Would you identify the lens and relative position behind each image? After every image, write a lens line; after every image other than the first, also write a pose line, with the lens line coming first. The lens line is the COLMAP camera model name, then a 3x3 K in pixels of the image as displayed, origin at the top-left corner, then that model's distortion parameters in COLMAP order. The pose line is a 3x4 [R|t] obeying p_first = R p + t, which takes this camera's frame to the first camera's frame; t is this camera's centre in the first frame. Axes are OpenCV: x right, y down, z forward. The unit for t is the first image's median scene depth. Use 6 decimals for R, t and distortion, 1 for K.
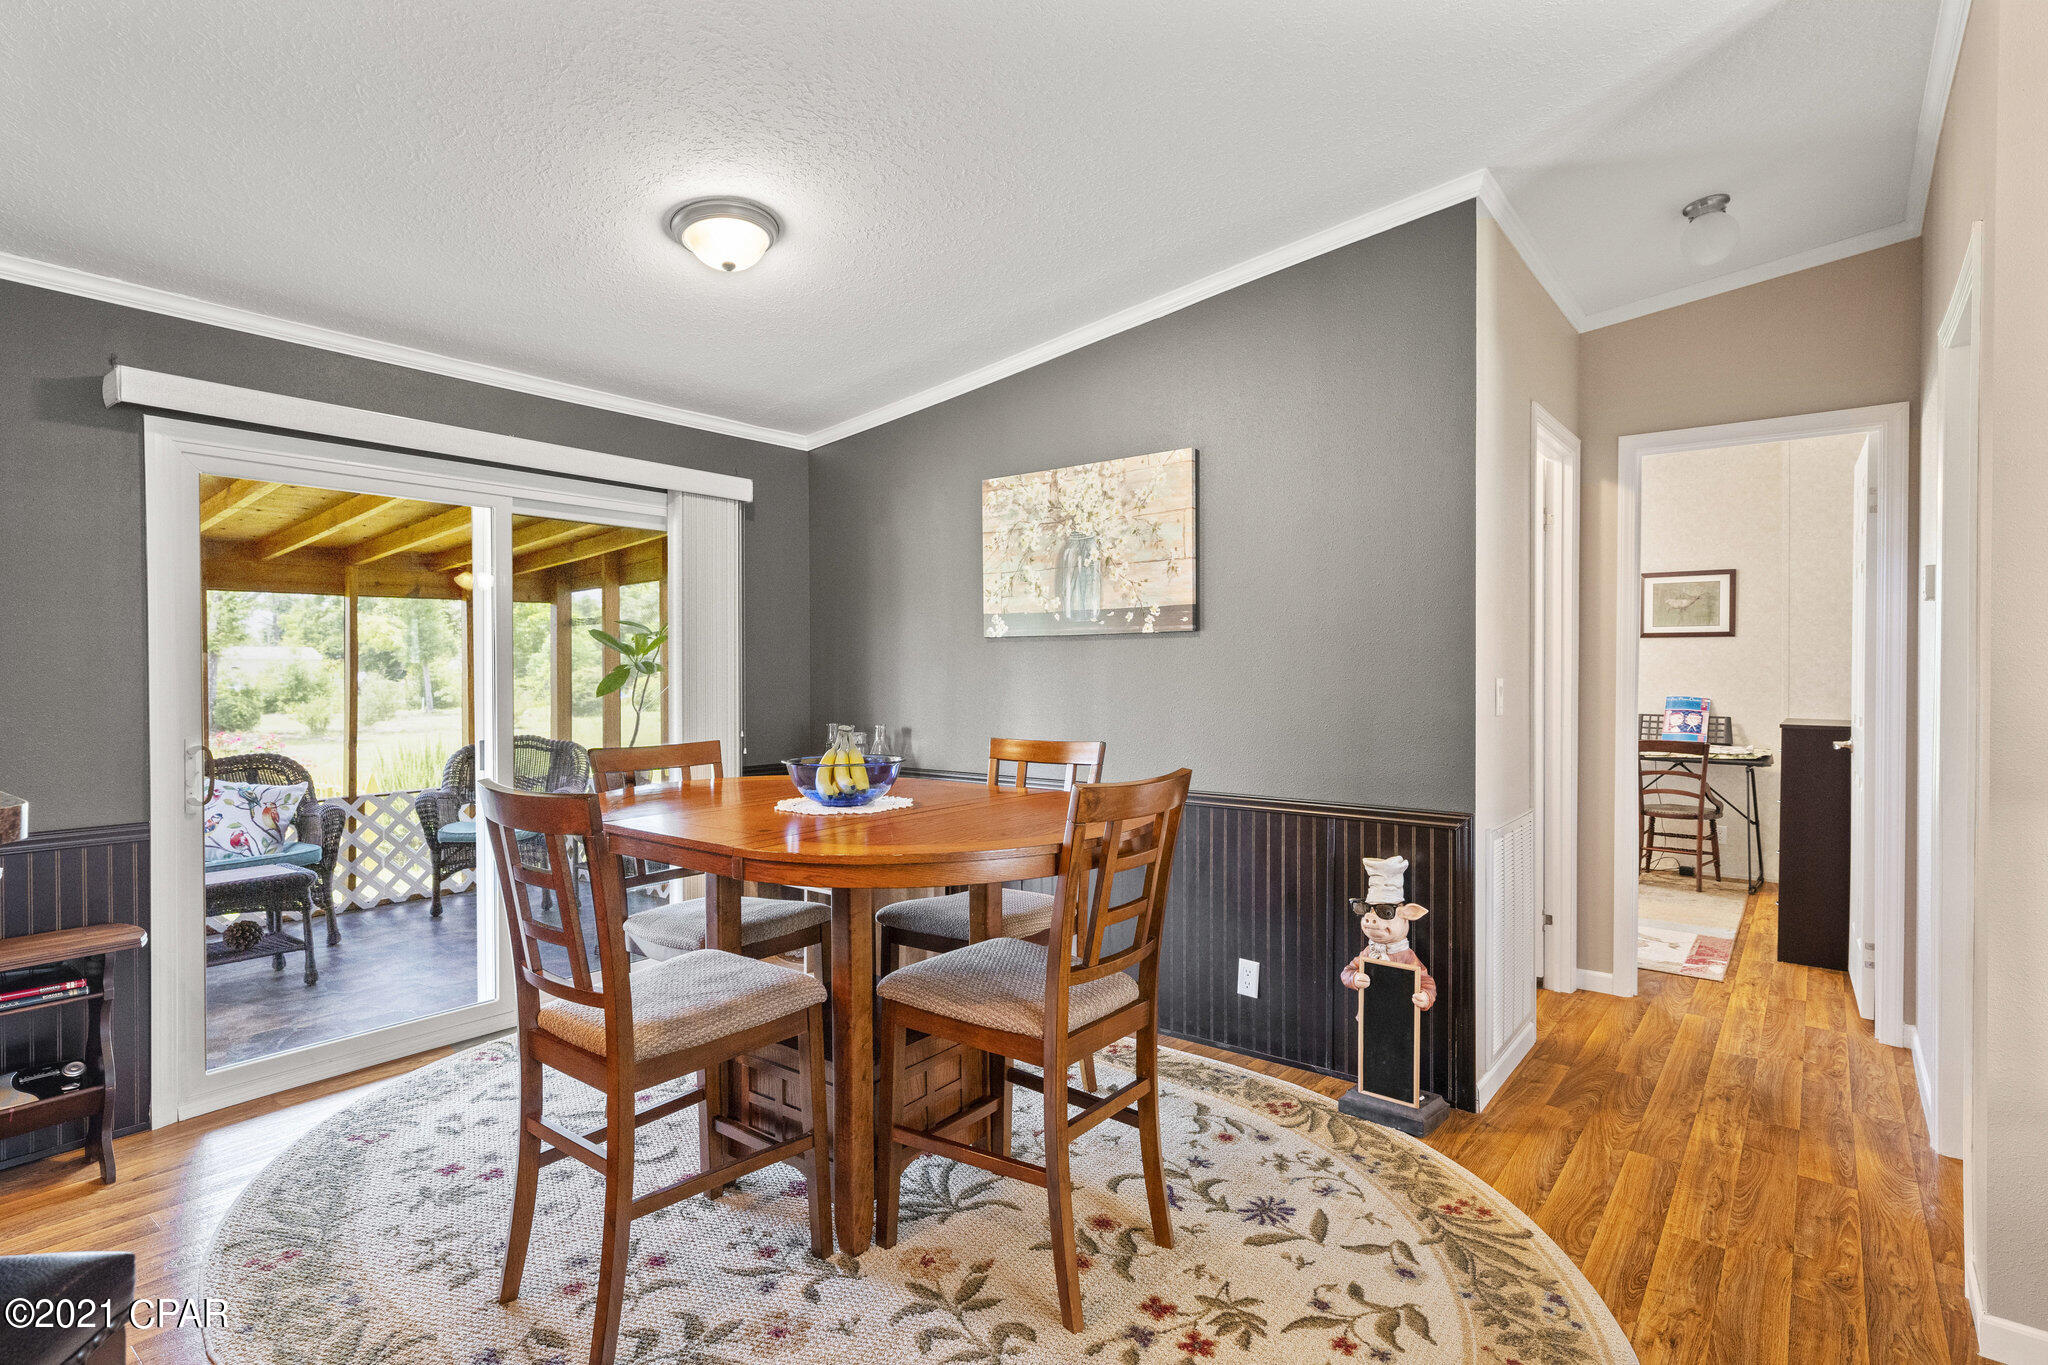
lens RADIAL K [[1008.9, 0, 1027.3], [0, 1008.9, 682.8], [0, 0, 1]] dist [0.001848, 0.000268]
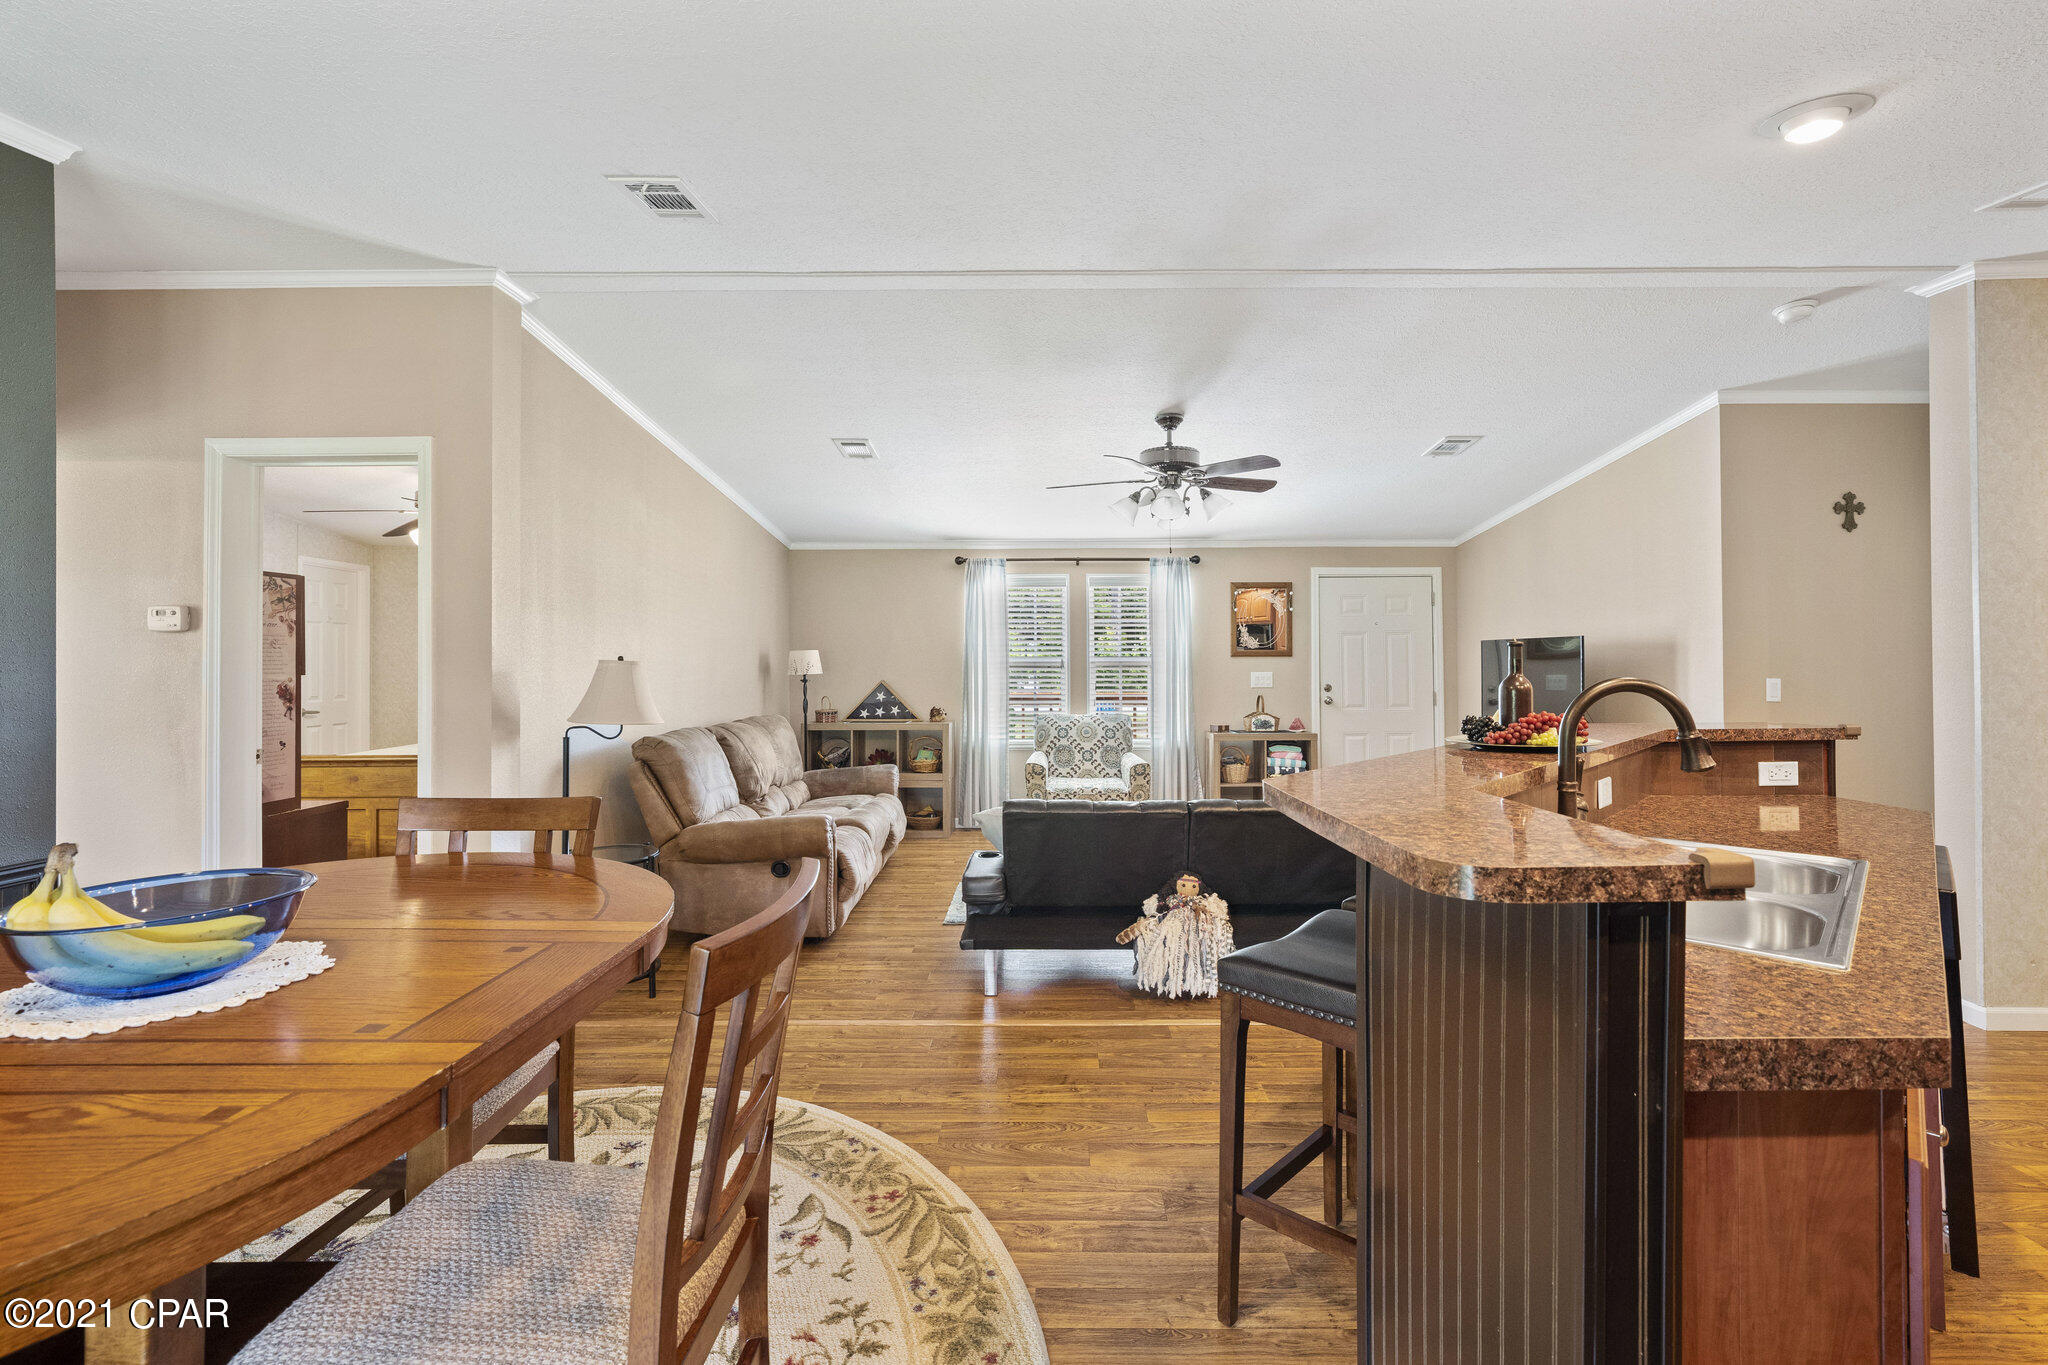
lens RADIAL K [[902.3, 0, 1050.8], [0, 902.3, 652.5], [0, 0, 1]] dist [-0.002238, 0.002649]
pose [[-0.618280, 0.008778, 0.785909, -0.600428], [0.012128, 0.999925, -0.001628, -0.031591], [-0.785864, 0.008525, -0.618341, 0.672300]]
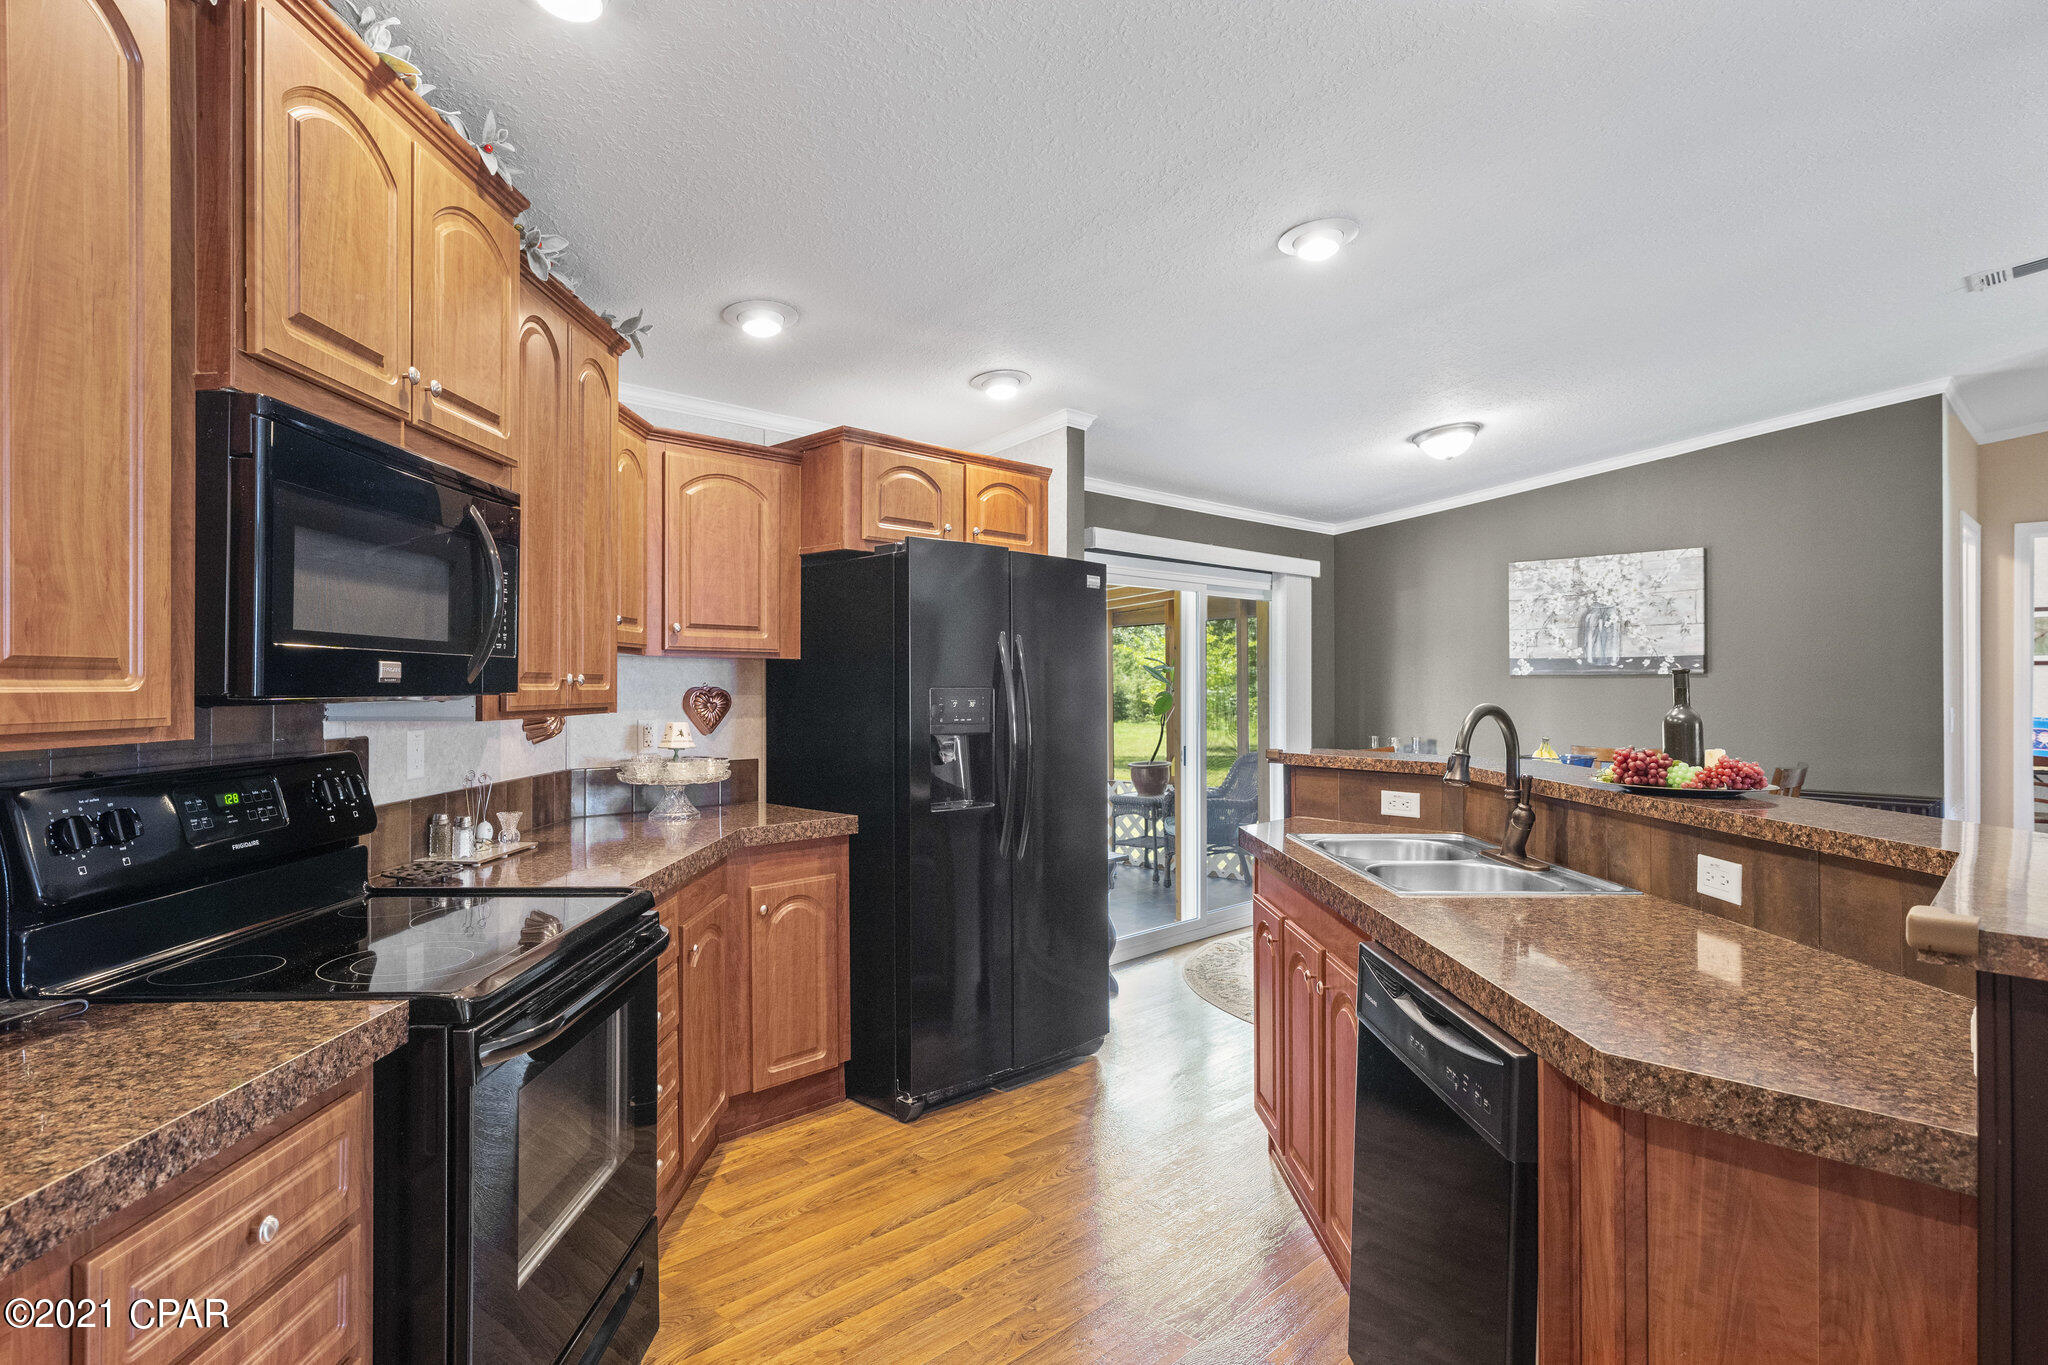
lens RADIAL K [[1097.1, 0, 1024.1], [0, 1097.1, 685.1], [0, 0, 1]] dist [0.012405, 0.002207]
pose [[0.993540, 0.000262, -0.113479, -0.622548], [-0.001238, 0.999963, -0.008530, -0.019794], [0.113473, 0.008616, 0.993504, -0.684726]]
